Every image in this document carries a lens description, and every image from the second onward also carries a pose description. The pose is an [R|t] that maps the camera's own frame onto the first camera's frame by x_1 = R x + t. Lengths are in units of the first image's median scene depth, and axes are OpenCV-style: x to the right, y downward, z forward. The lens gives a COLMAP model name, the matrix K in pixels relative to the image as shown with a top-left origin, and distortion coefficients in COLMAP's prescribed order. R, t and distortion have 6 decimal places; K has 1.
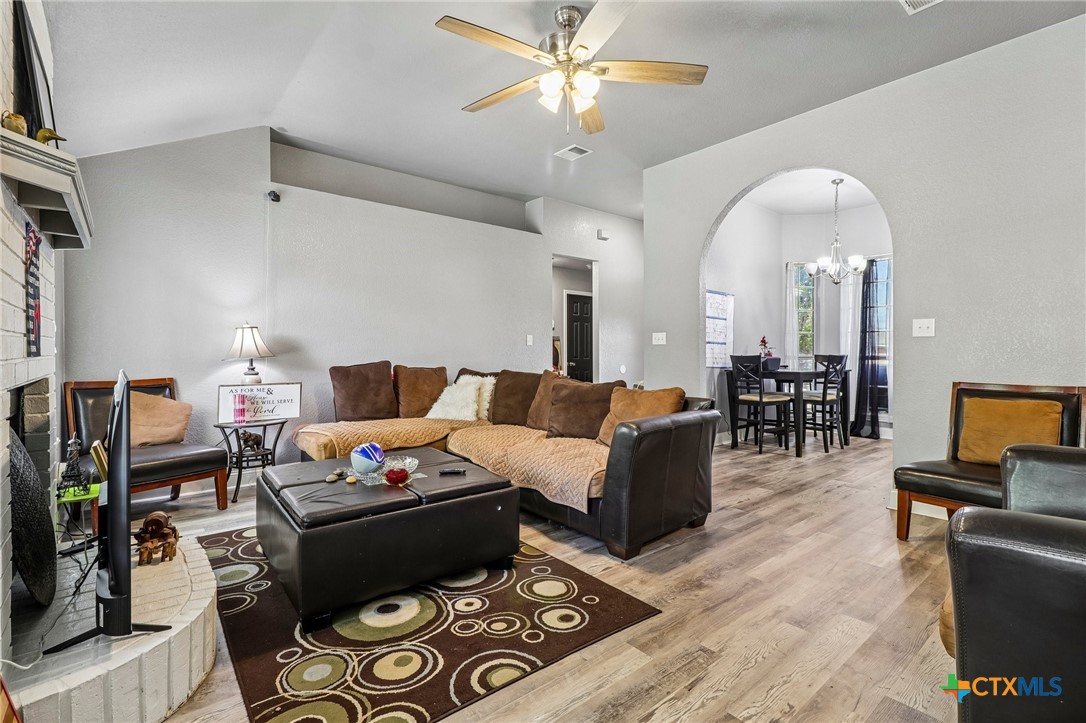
lens RADIAL K [[502.6, 0, 546.3], [0, 502.6, 352.9], [0, 0, 1]] dist [-0.000767, -0.000178]
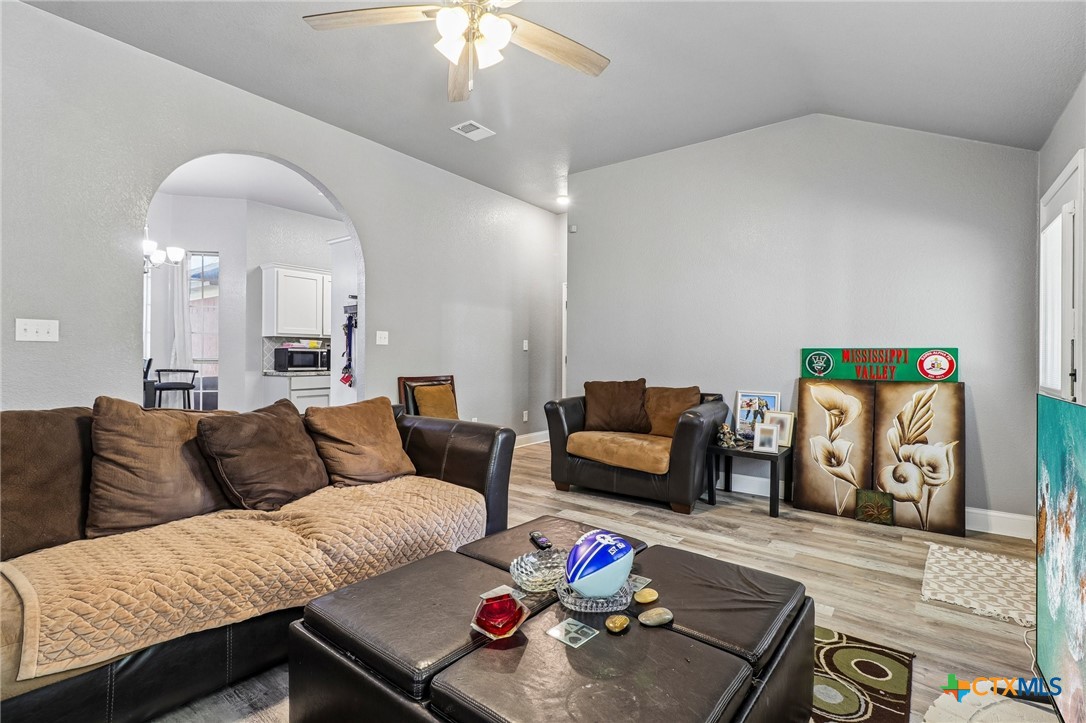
lens RADIAL K [[502.6, 0, 548.5], [0, 502.6, 358.1], [0, 0, 1]] dist [-0.000767, -0.000178]
pose [[-0.237912, -0.008847, 0.971246, -0.546173], [-0.001599, 0.999961, 0.008717, -0.006607], [-0.971285, 0.000521, -0.237917, 0.759214]]
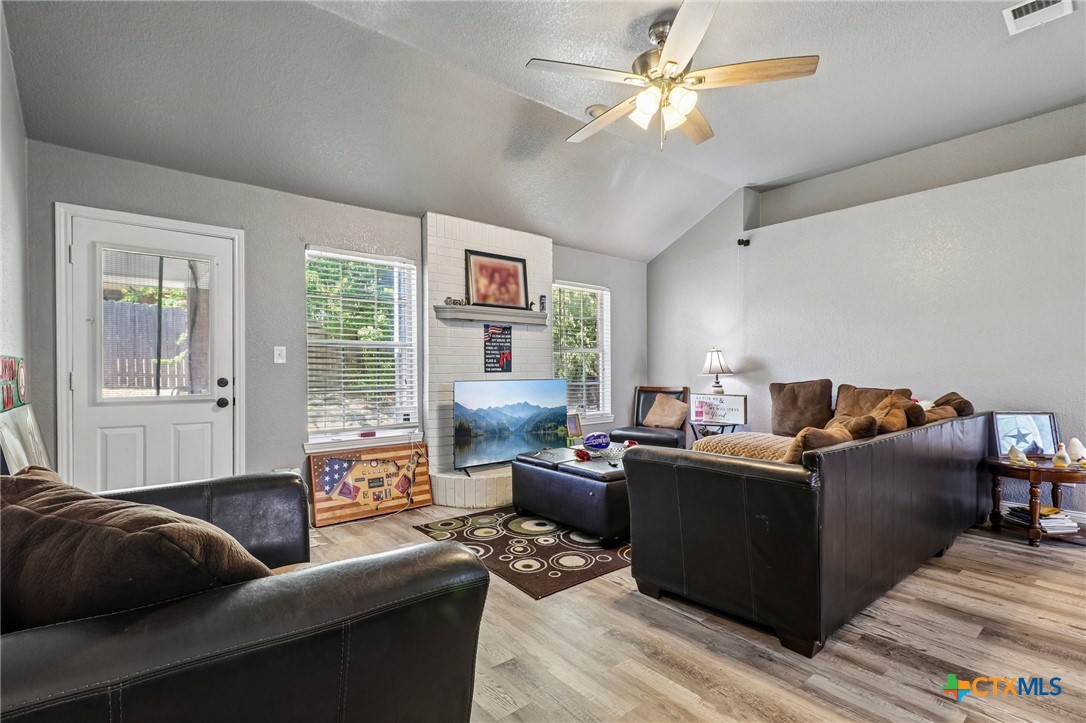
lens RADIAL K [[502.6, 0, 542.0], [0, 502.6, 368.3], [0, 0, 1]] dist [-0.000767, -0.000178]
pose [[-0.003238, -0.003063, -0.999990, 0.730480], [0.000741, 0.999995, -0.003066, -0.002003], [0.999994, -0.000751, -0.003236, 0.544591]]
